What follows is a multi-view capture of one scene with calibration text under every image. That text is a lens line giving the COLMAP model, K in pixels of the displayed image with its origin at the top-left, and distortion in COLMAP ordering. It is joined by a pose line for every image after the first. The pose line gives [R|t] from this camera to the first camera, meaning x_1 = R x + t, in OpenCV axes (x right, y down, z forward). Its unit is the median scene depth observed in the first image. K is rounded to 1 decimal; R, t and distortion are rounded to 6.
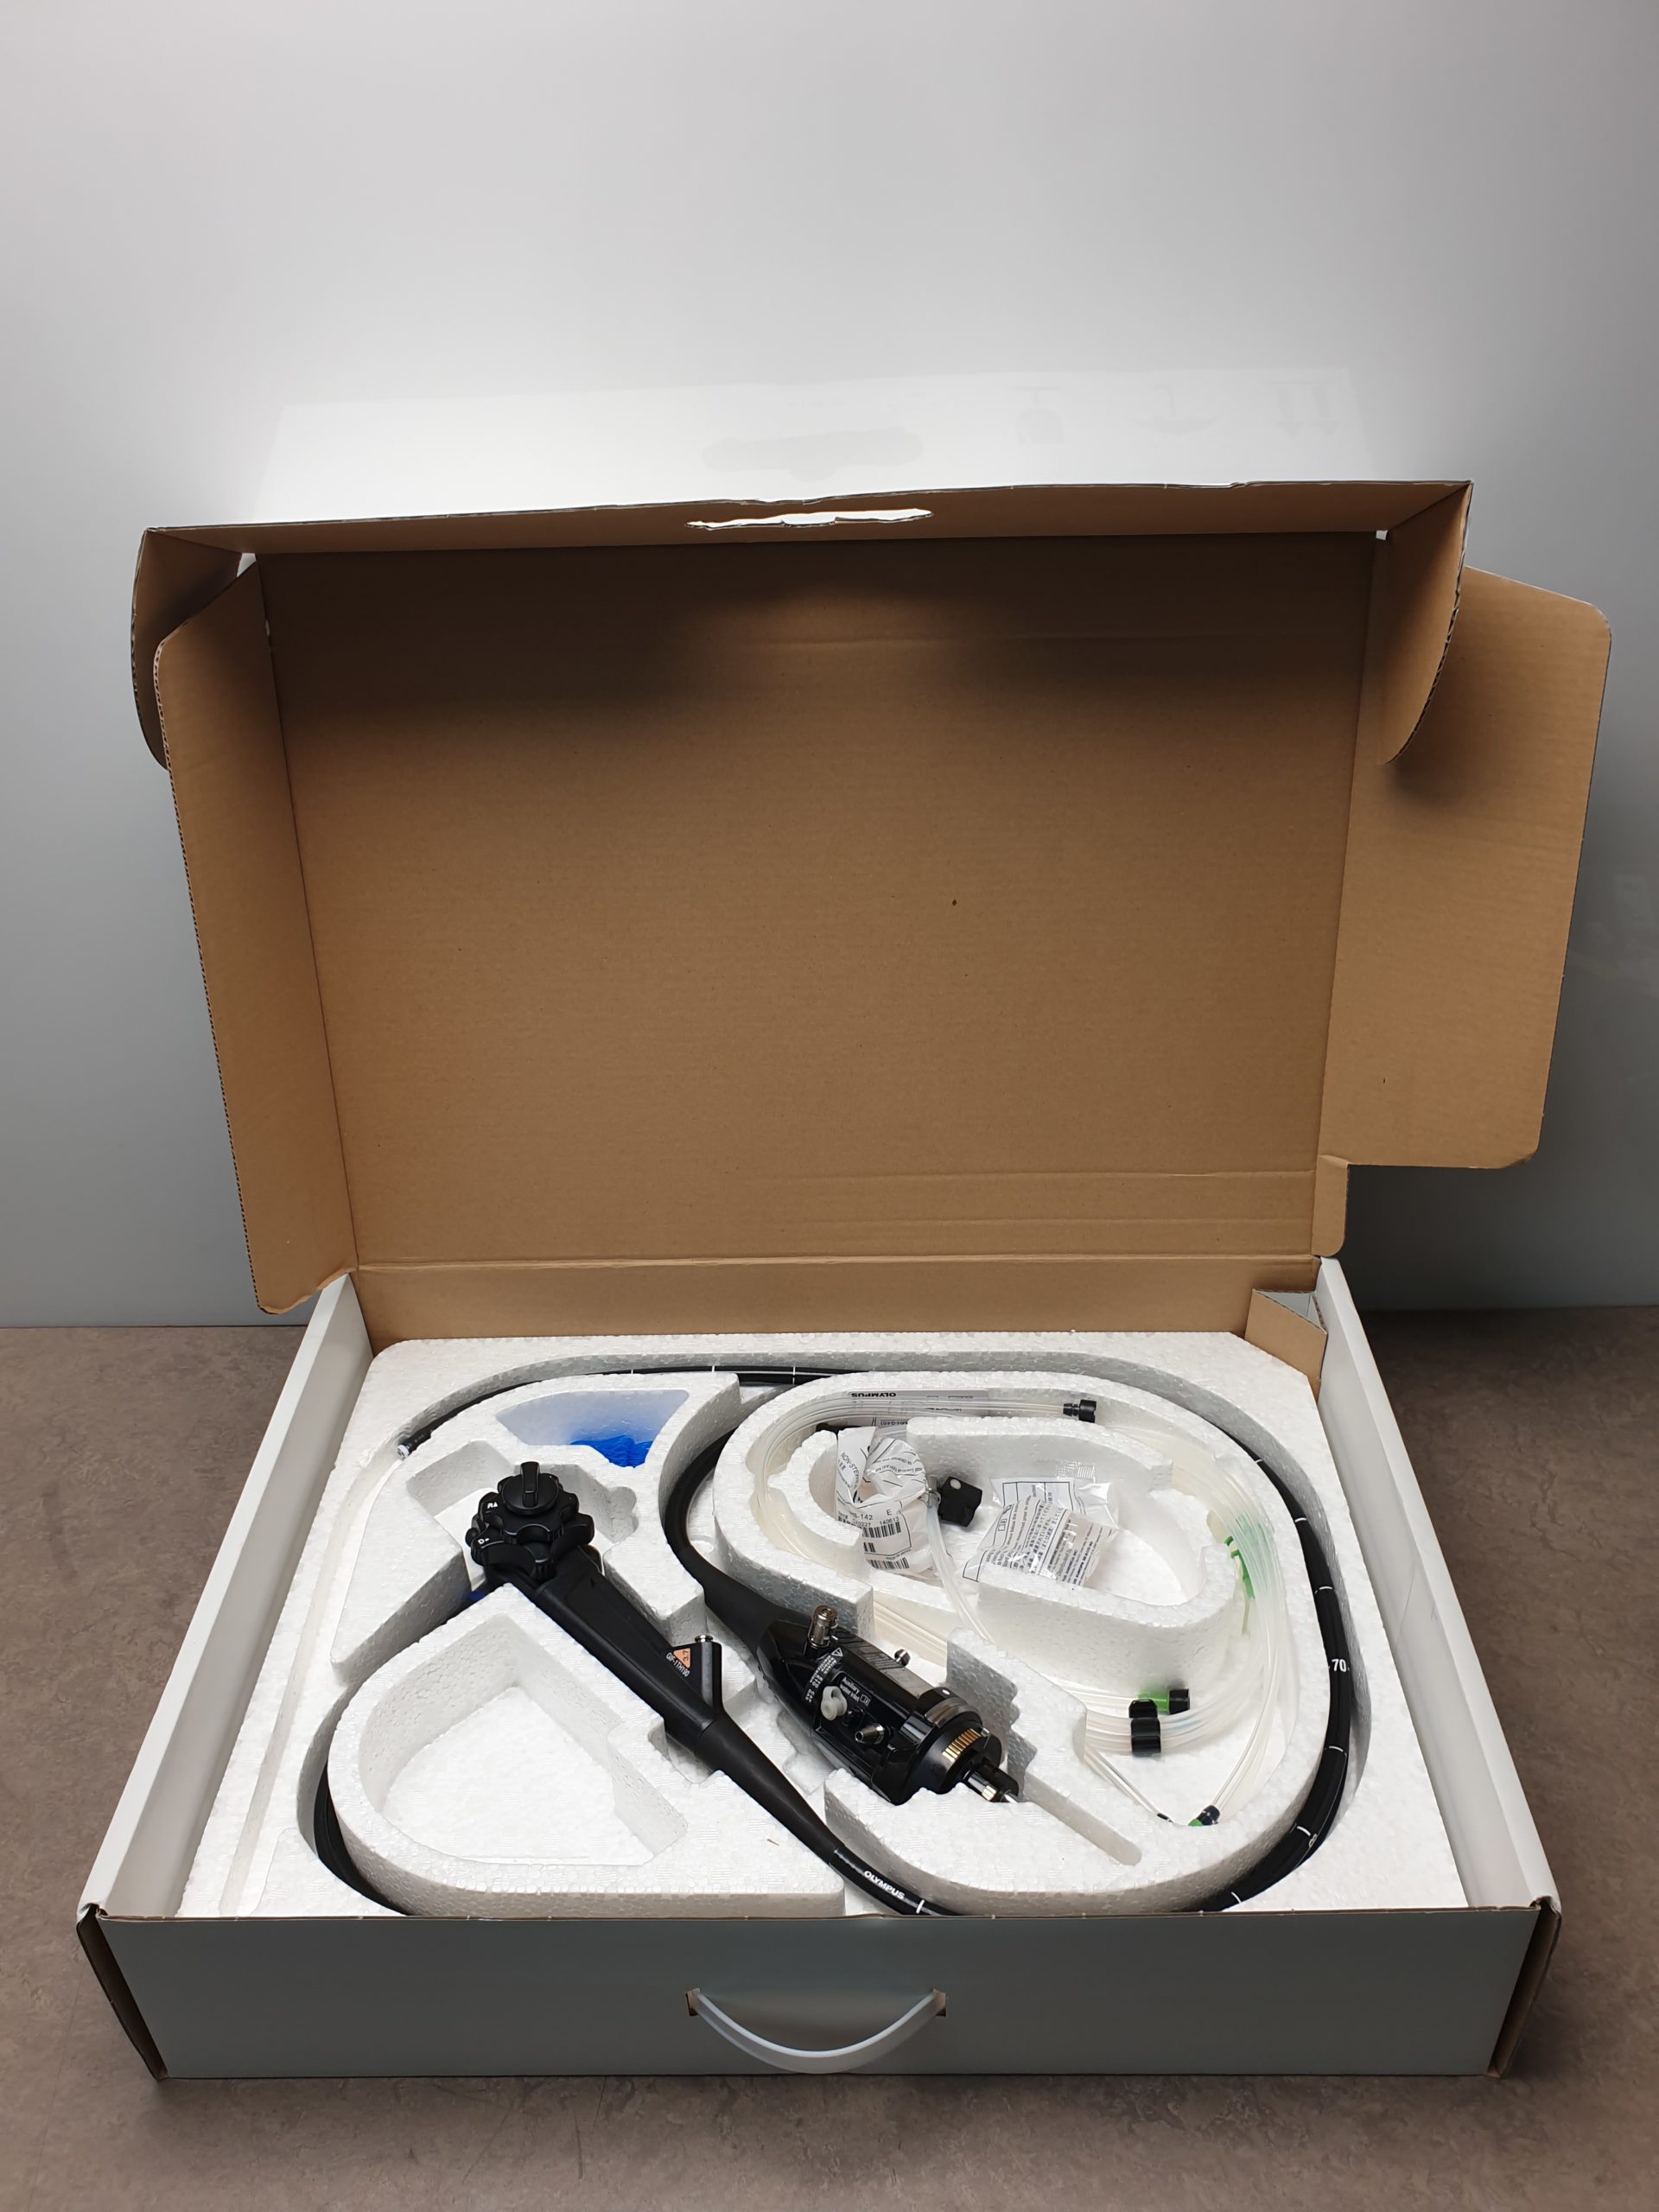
lens RADIAL K [[1682.8, 0, 829.5], [0, 1682.8, 1109.2], [0, 0, 1]] dist [0.044369, -0.005336]
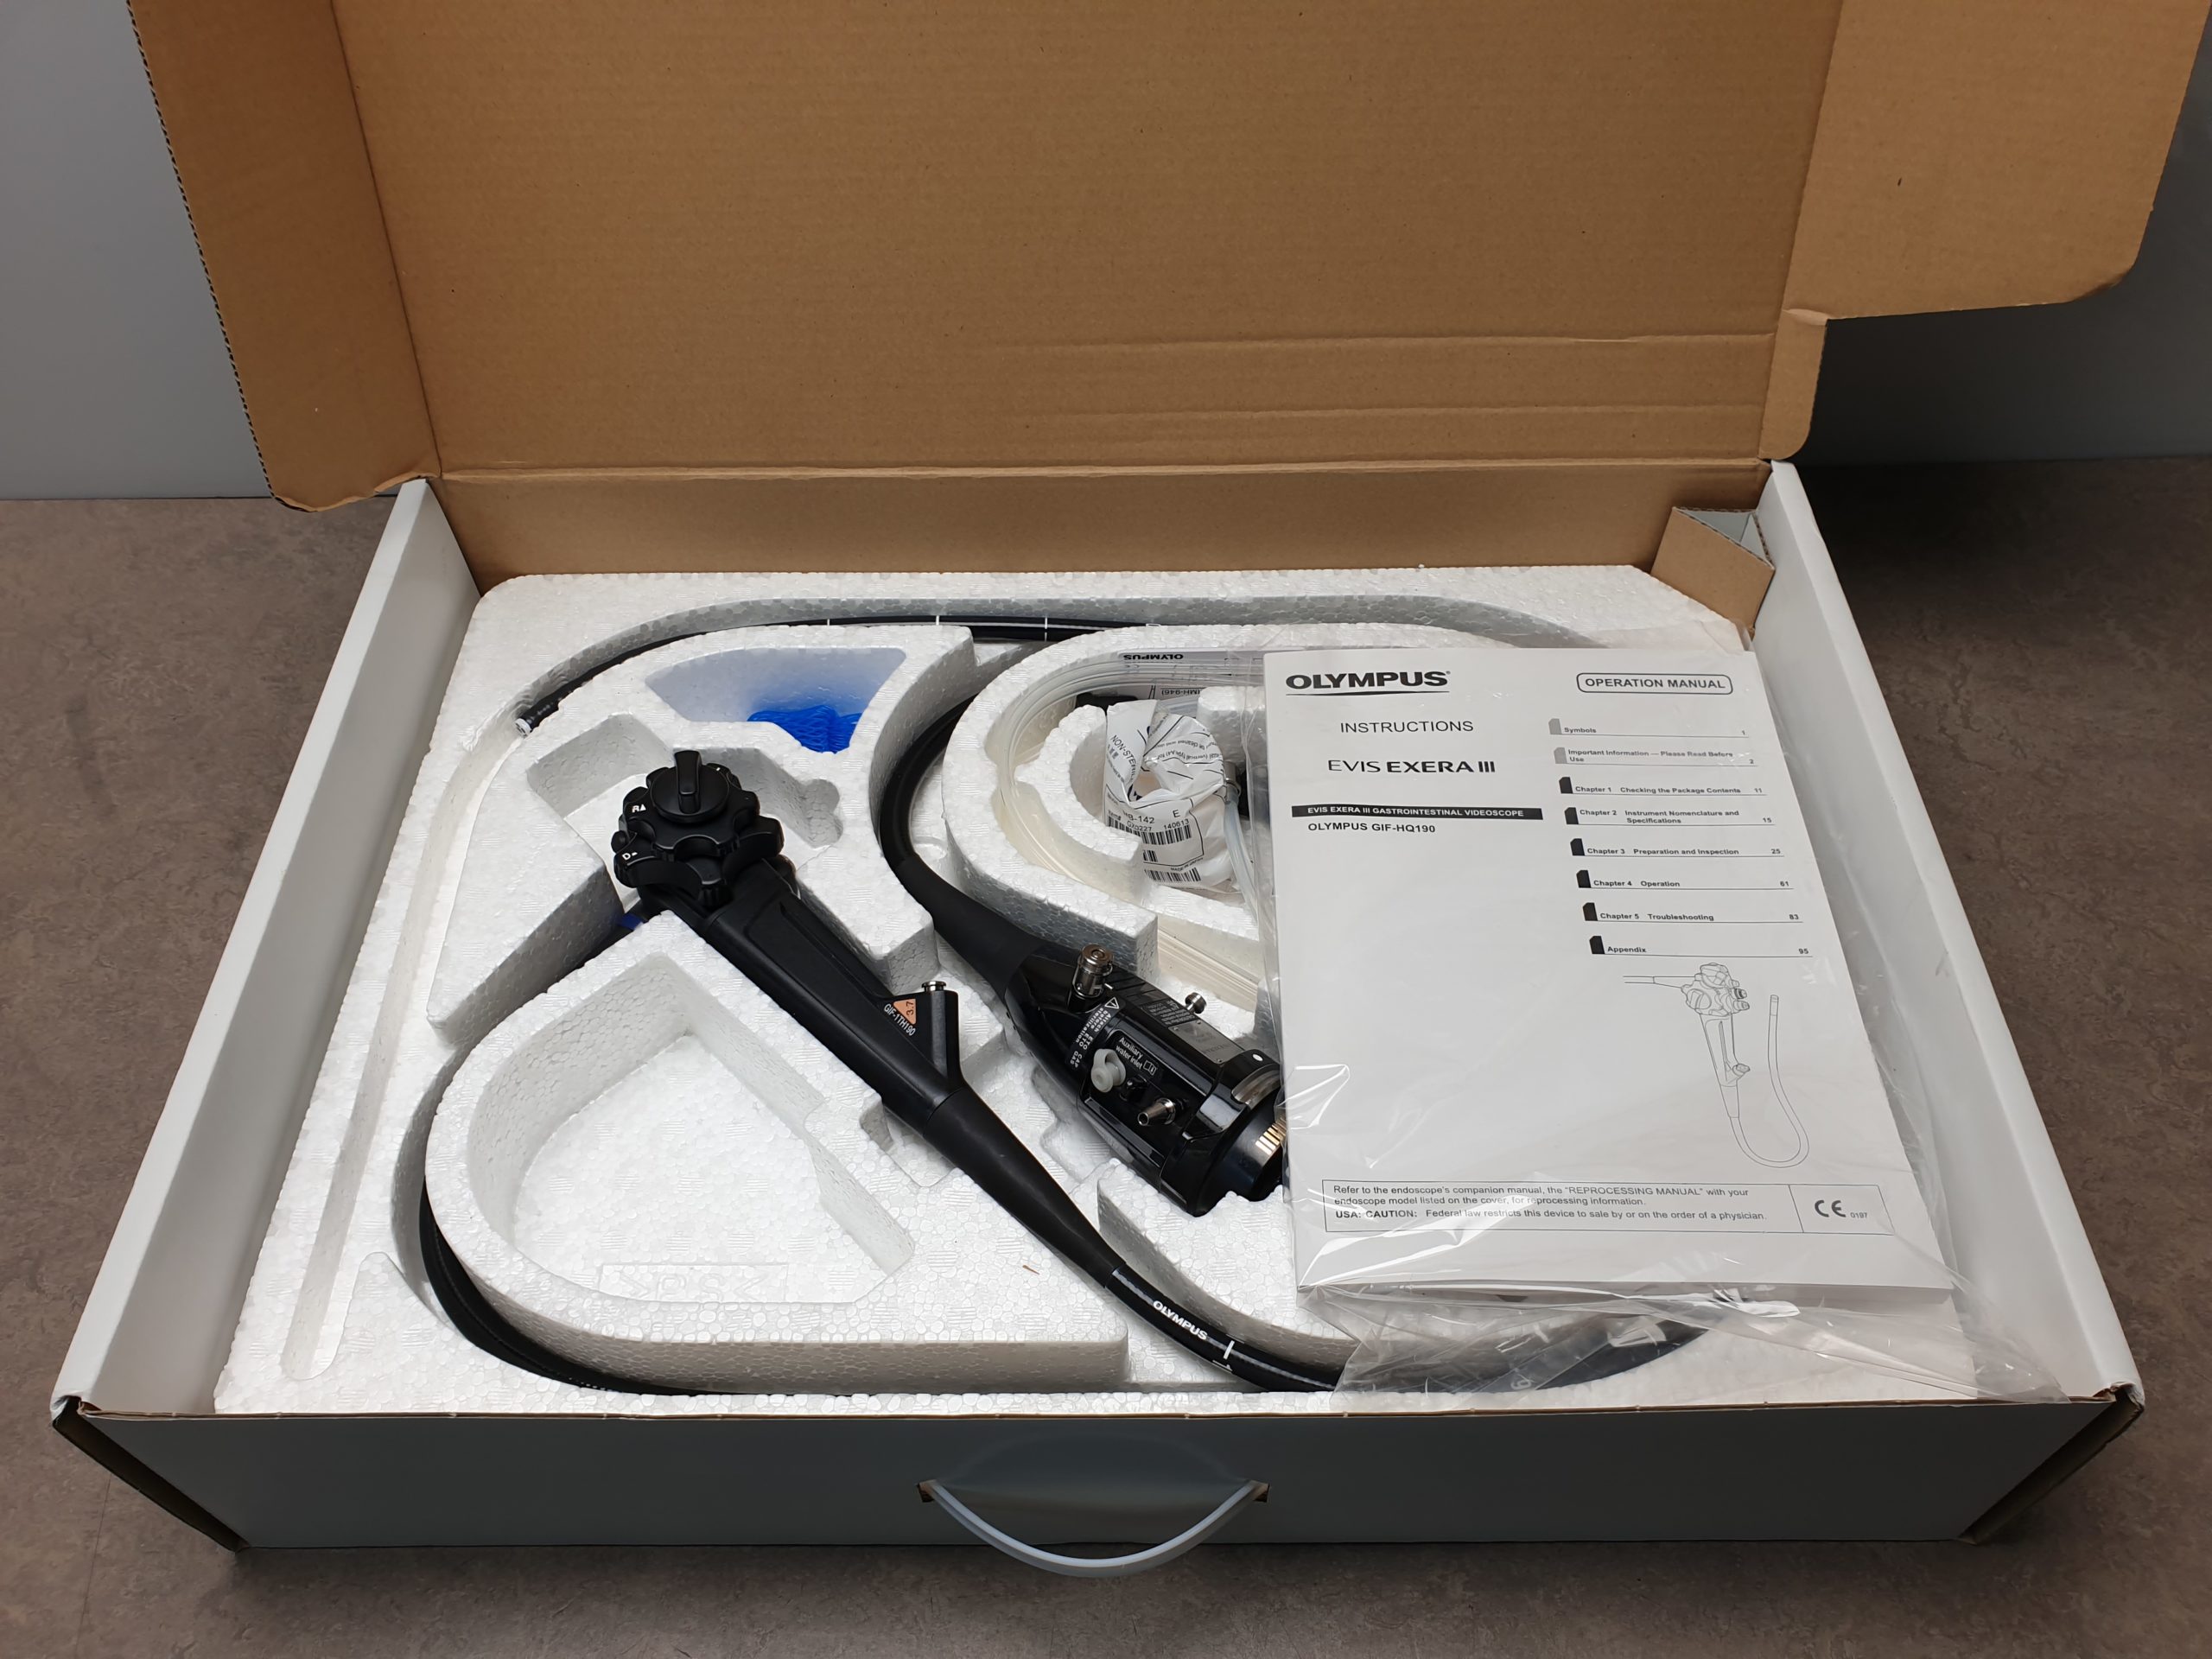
lens RADIAL K [[1682.8, 0, 1106.1], [0, 1682.8, 819.7], [0, 0, 1]] dist [0.044369, -0.005336]
pose [[0.999712, -0.005667, 0.023321, -0.013799], [-0.001597, 0.953860, 0.300247, 0.018014], [-0.023946, -0.300197, 0.953576, 0.294965]]
